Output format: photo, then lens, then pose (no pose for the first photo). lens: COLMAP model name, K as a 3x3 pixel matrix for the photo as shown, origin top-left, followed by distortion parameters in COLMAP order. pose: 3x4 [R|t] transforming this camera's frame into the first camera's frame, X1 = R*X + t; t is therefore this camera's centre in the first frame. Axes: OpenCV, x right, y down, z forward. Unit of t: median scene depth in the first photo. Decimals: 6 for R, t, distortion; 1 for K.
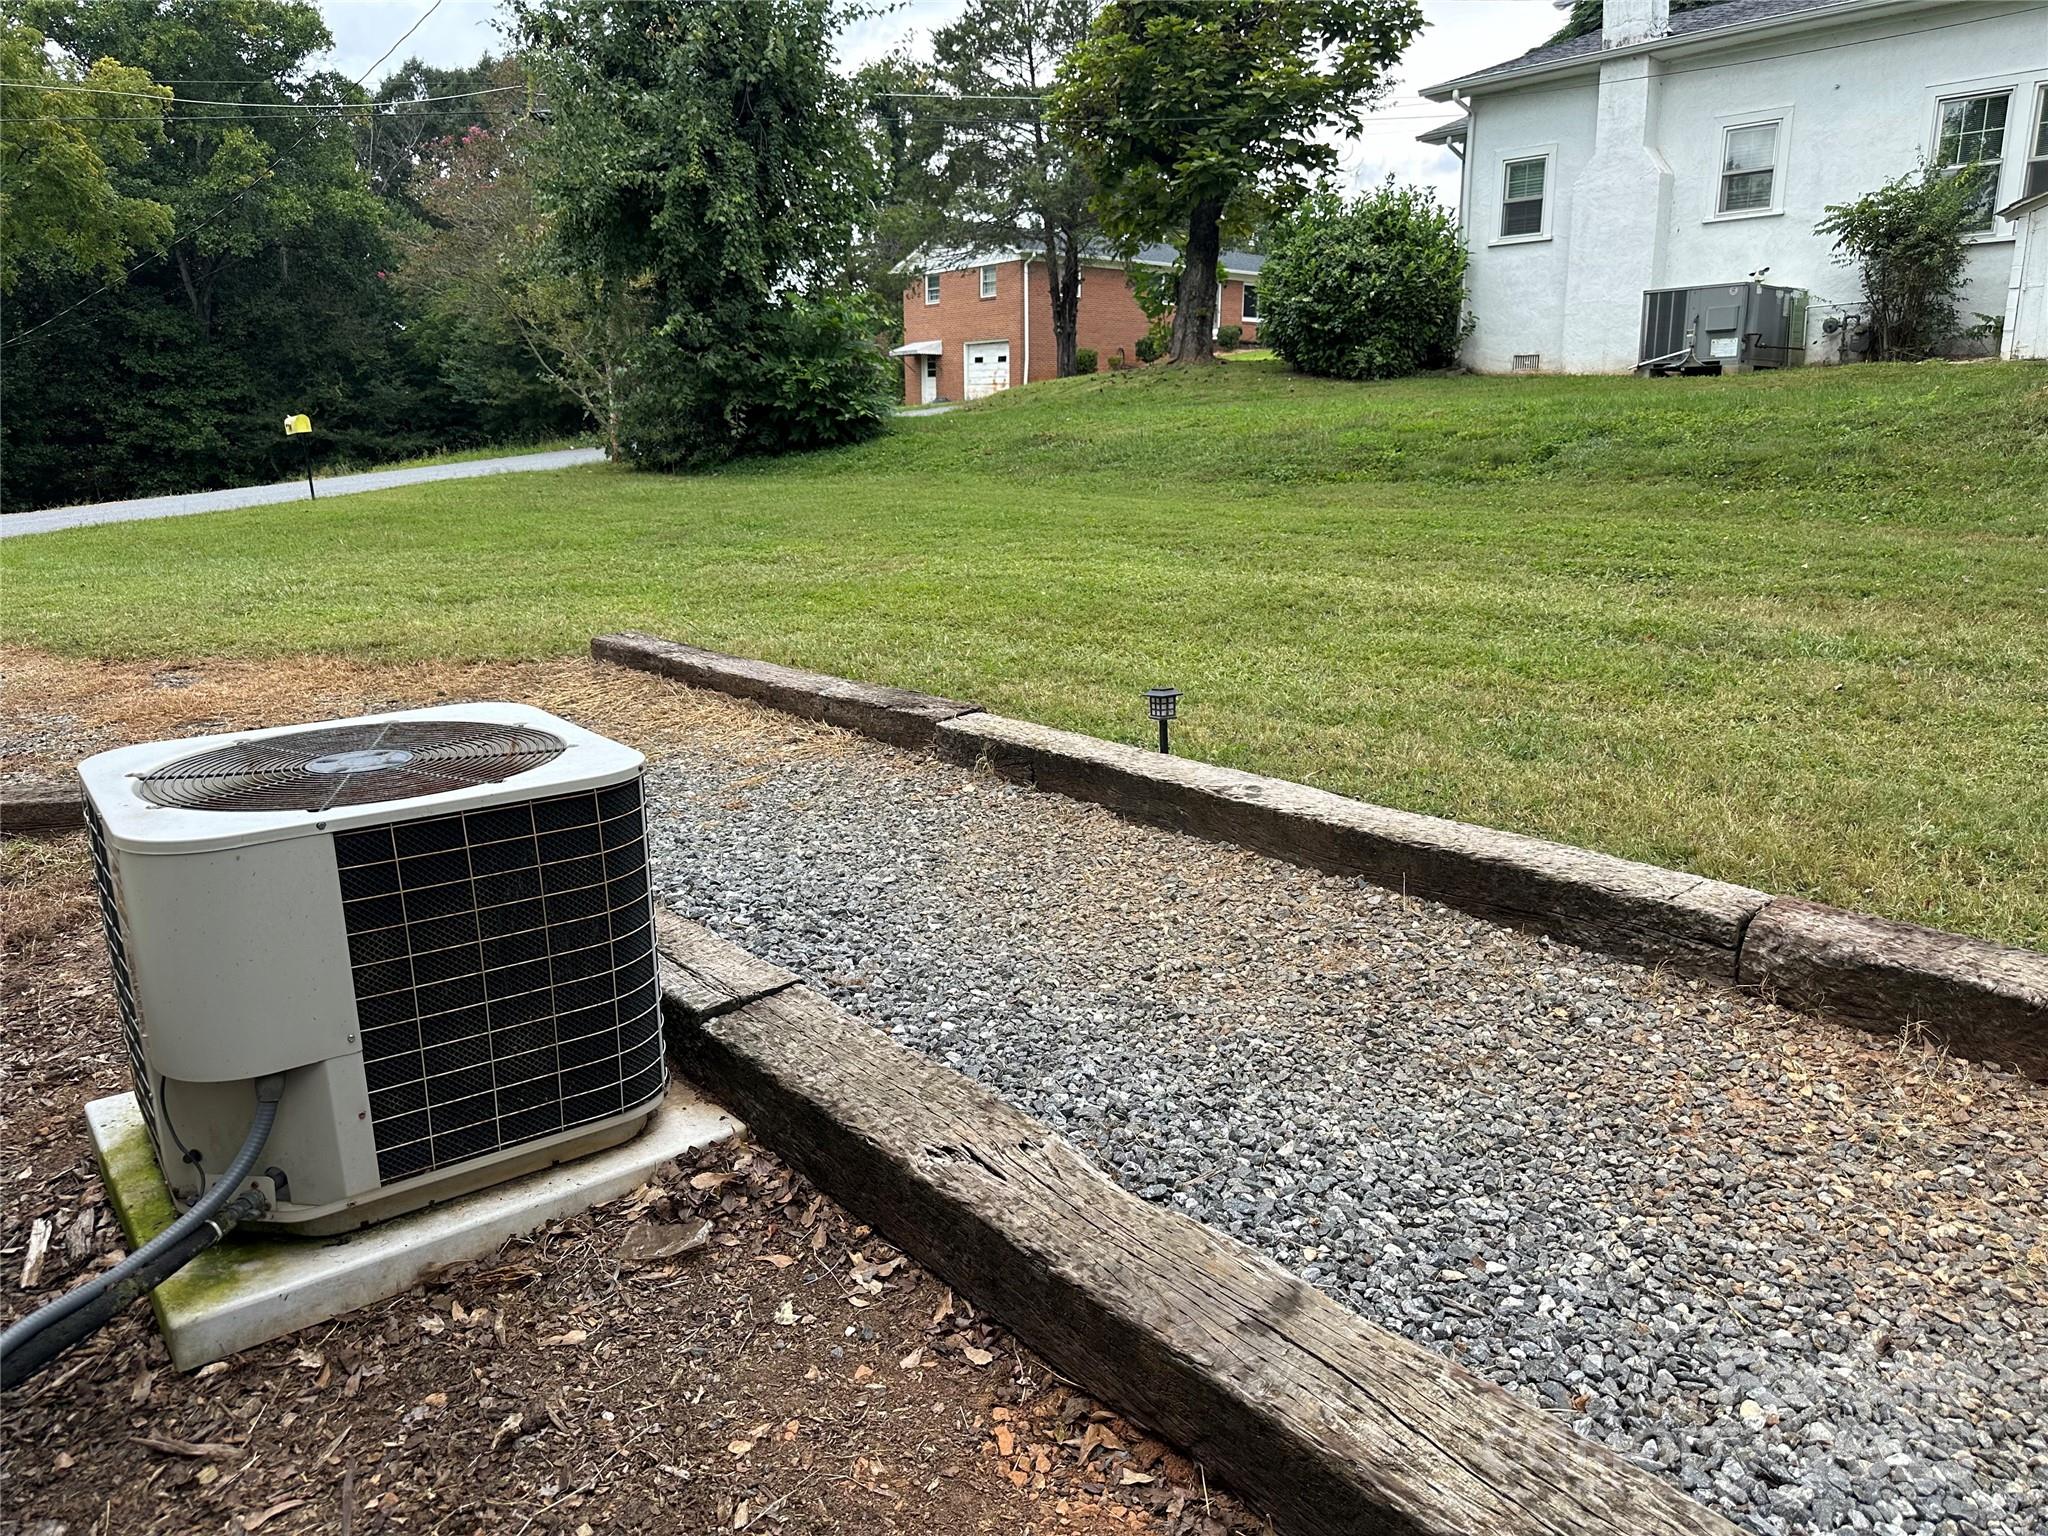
lens RADIAL K [[1450.9, 0, 1031.6], [0, 1450.9, 776.2], [0, 0, 1]] dist [0.063938, -0.091922]
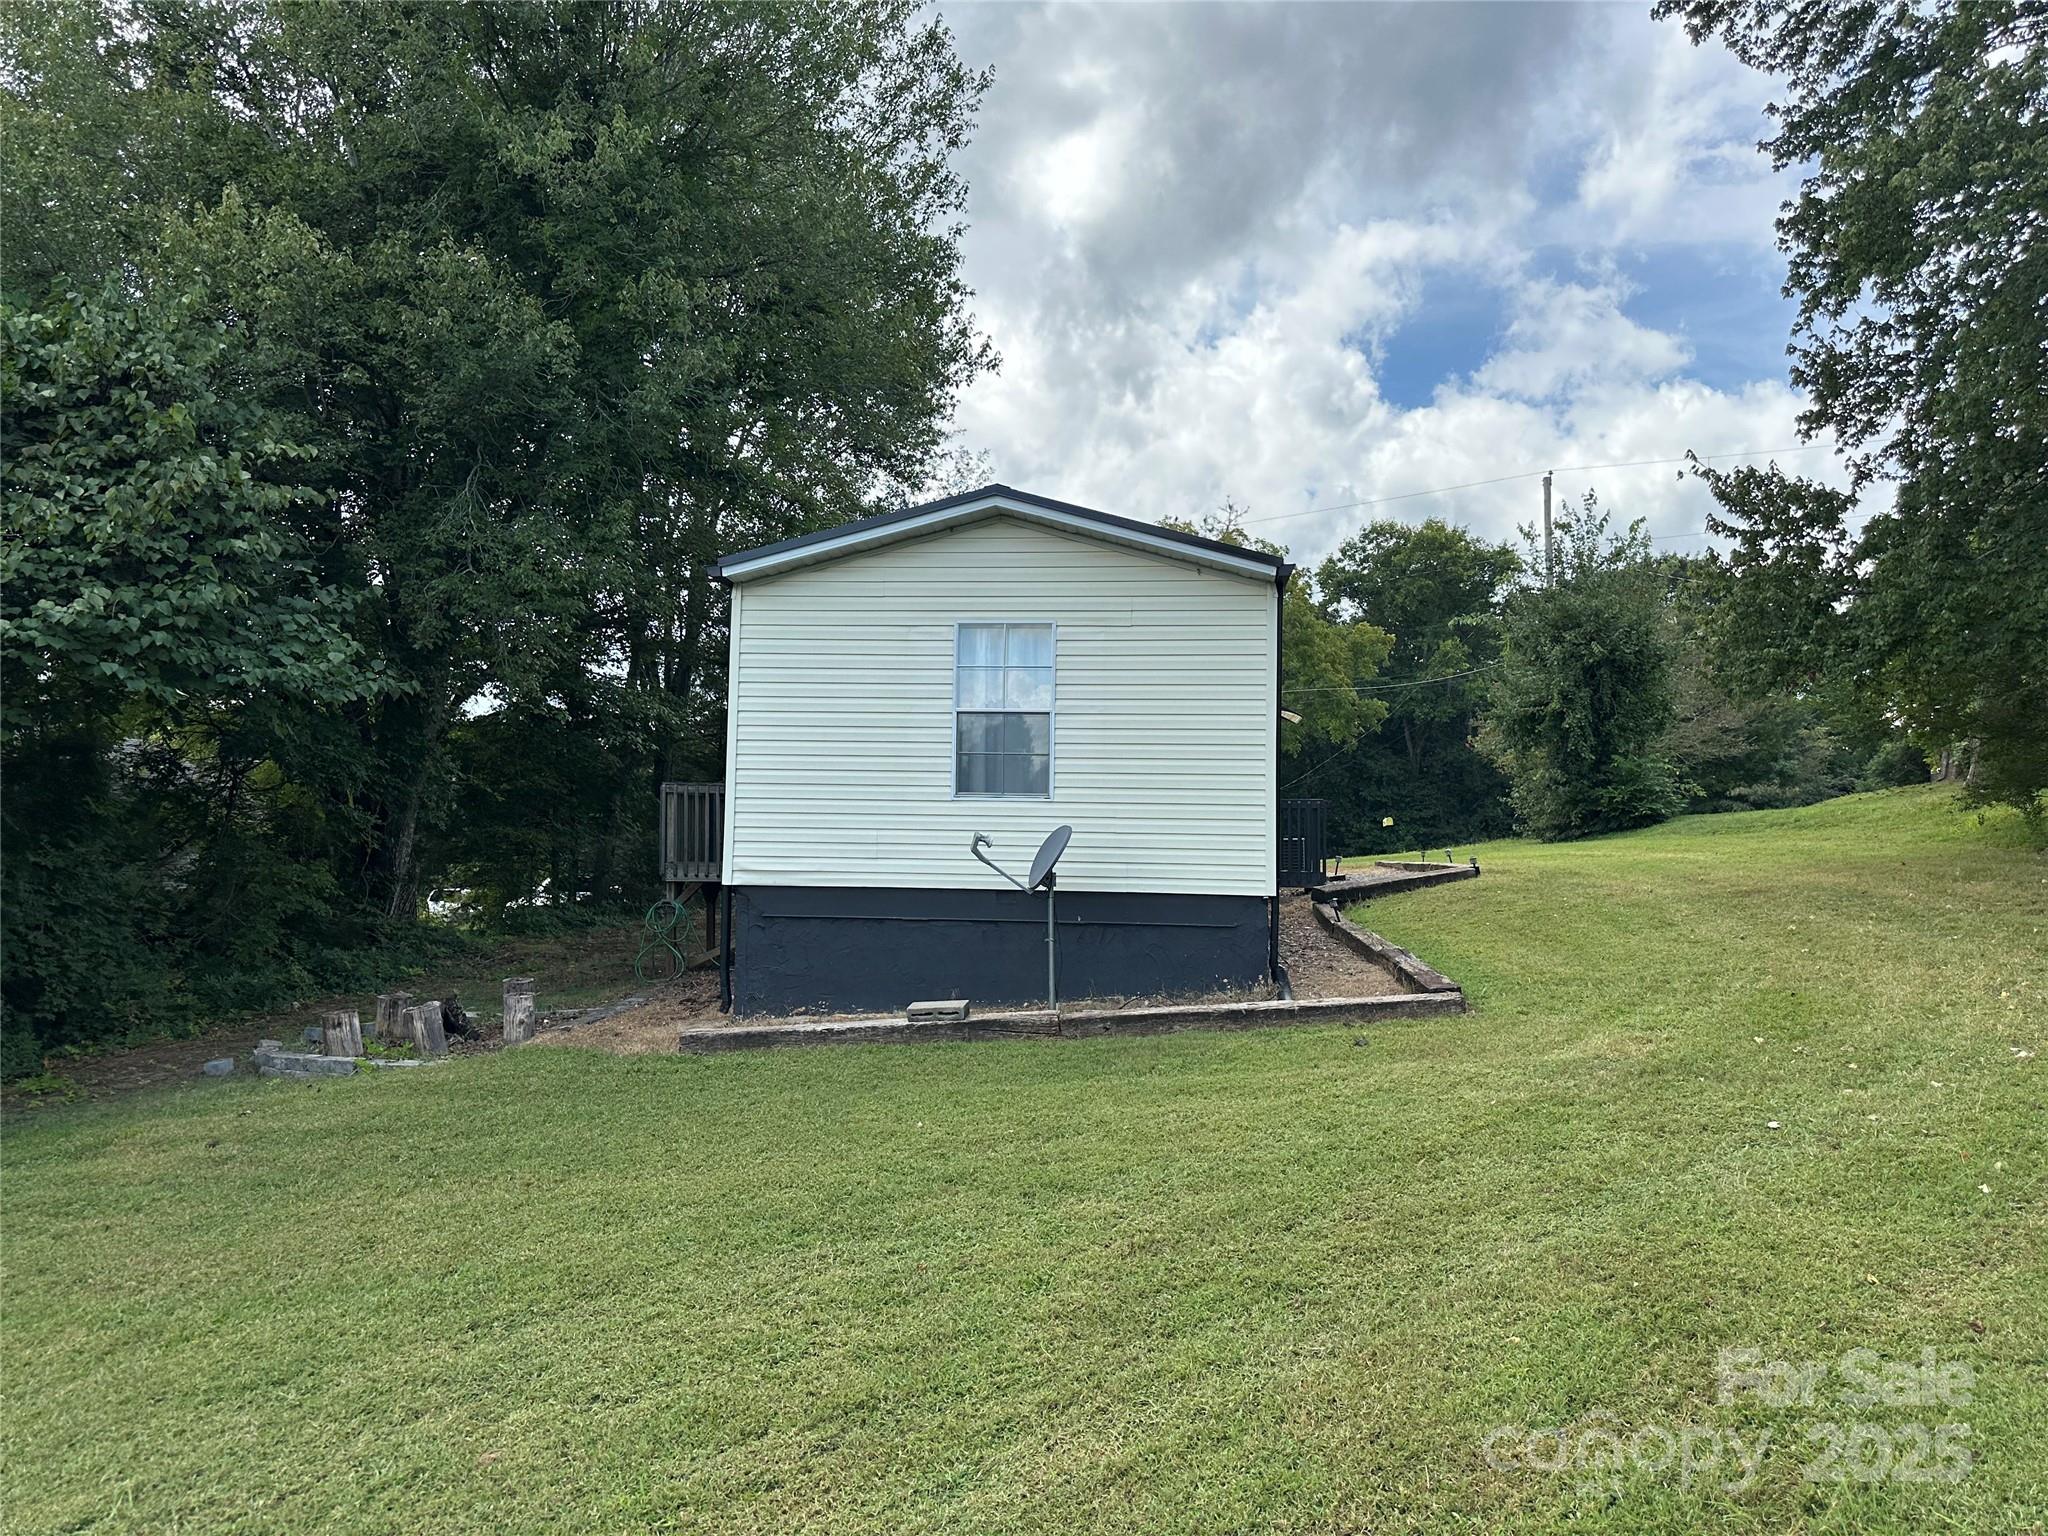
lens RADIAL K [[1450.9, 0, 1031.6], [0, 1450.9, 776.2], [0, 0, 1]] dist [0.063938, -0.091922]
pose [[0.710555, -0.024640, -0.703210, 0.652096], [-0.172924, 0.962622, -0.208460, 0.240908], [0.682062, 0.269724, 0.679735, -0.856605]]
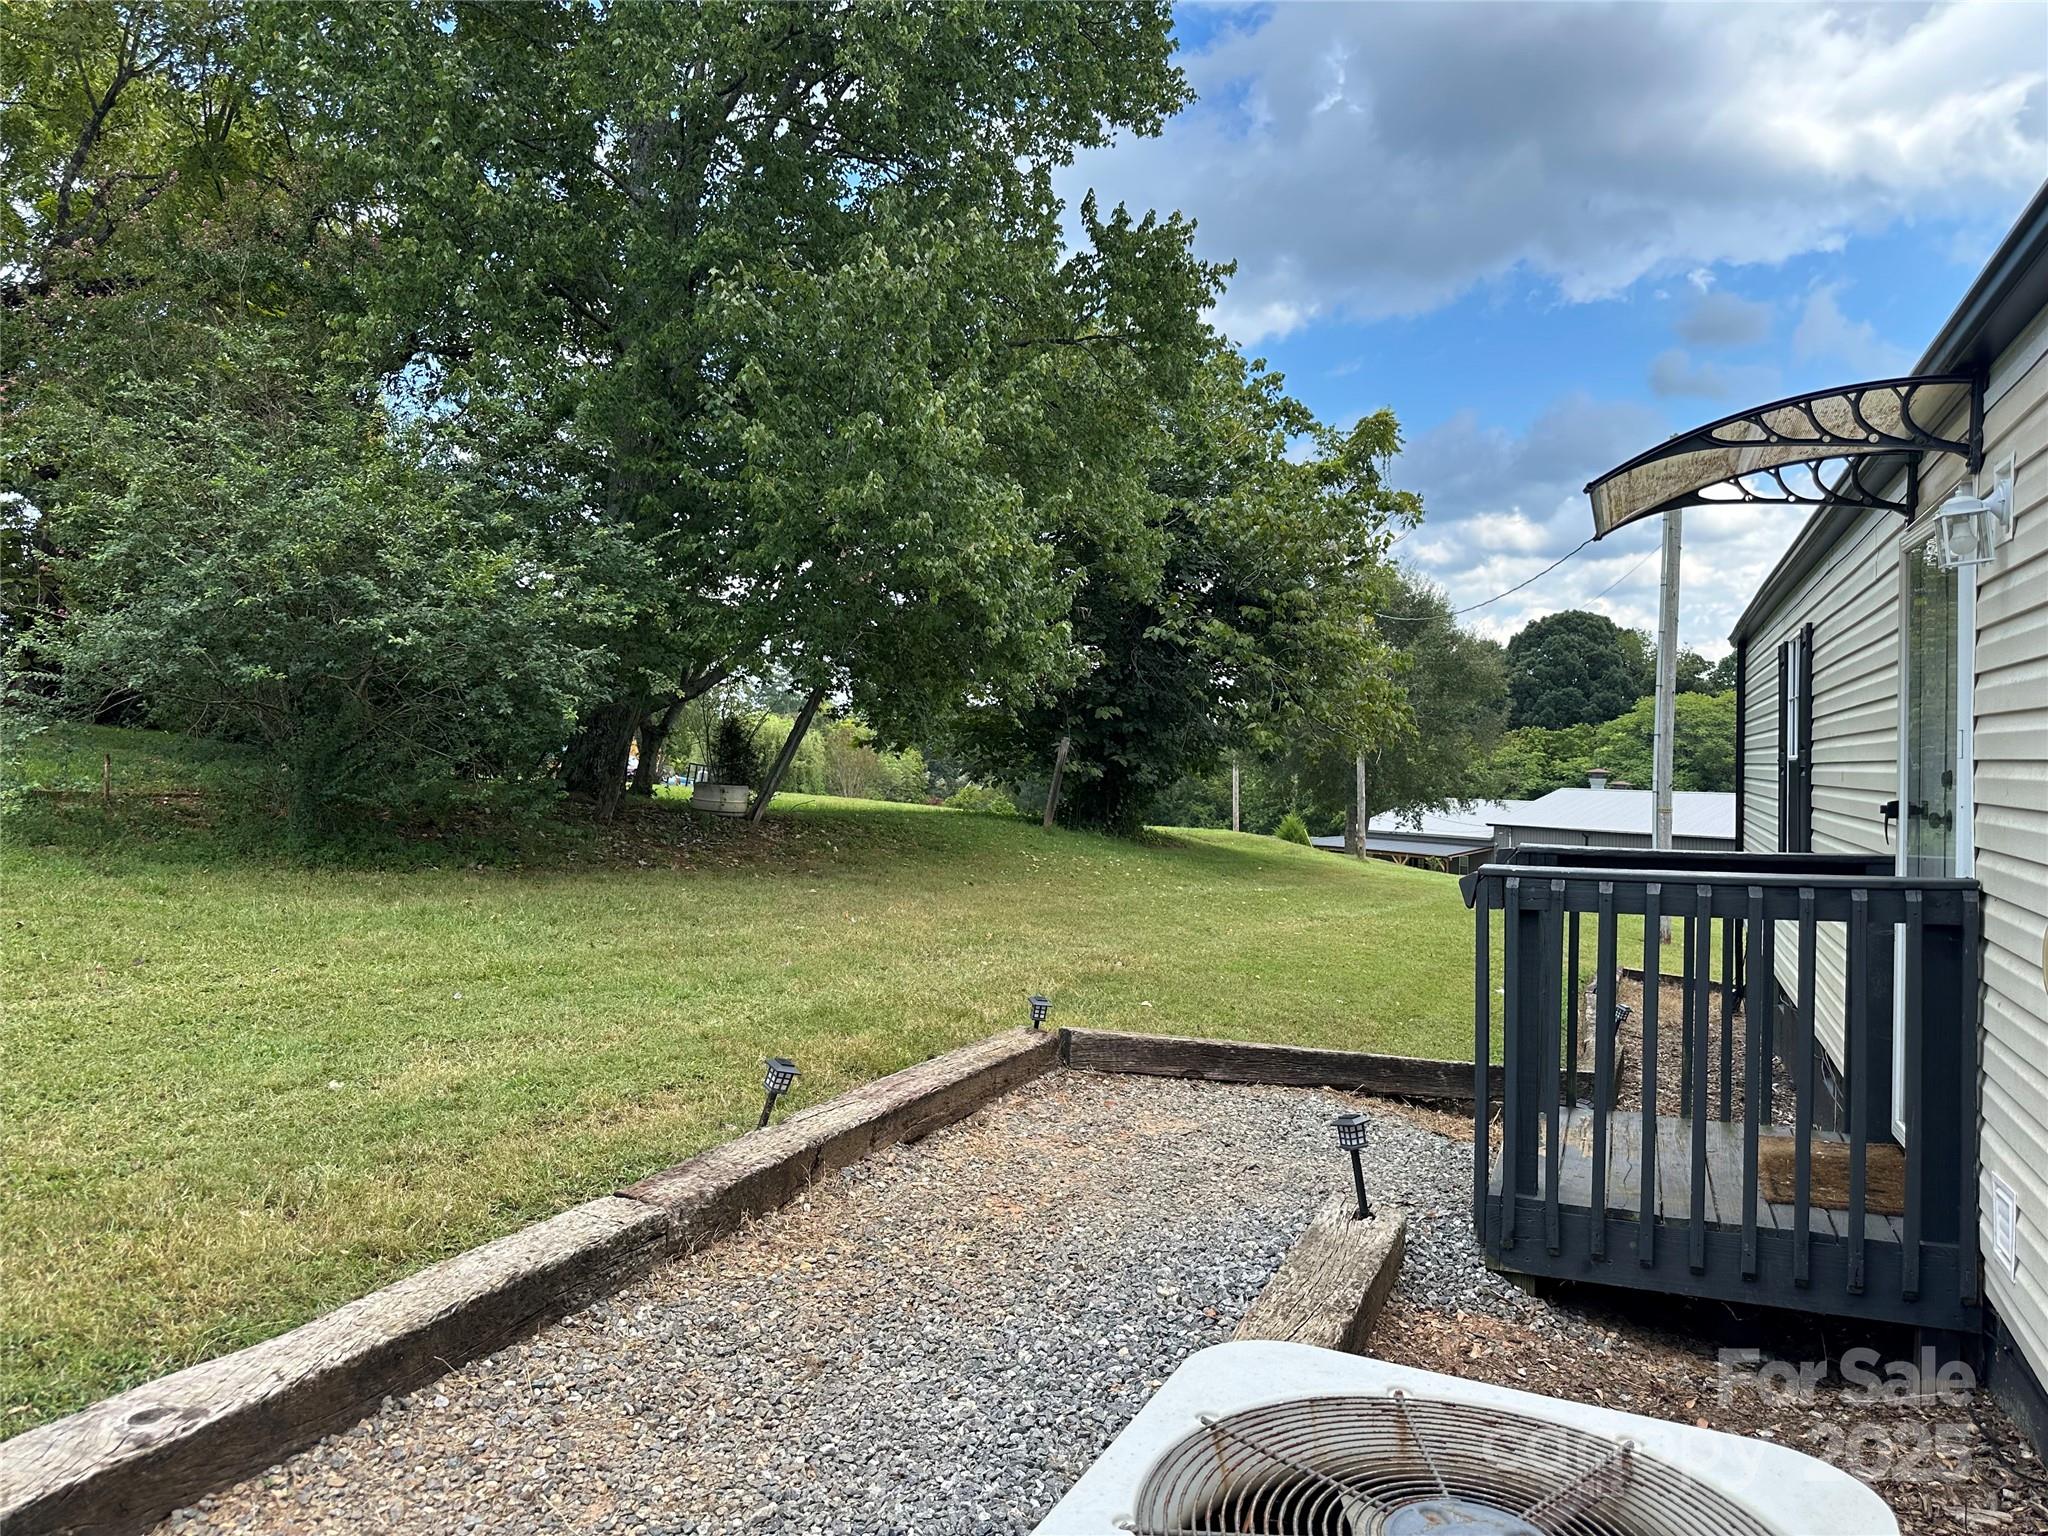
lens RADIAL K [[1450.9, 0, 1031.6], [0, 1450.9, 776.2], [0, 0, 1]] dist [0.063938, -0.091922]
pose [[-0.476864, -0.008275, 0.878938, -0.402851], [0.191729, 0.974898, 0.113200, -0.179251], [-0.857812, 0.222499, -0.463307, 0.614883]]
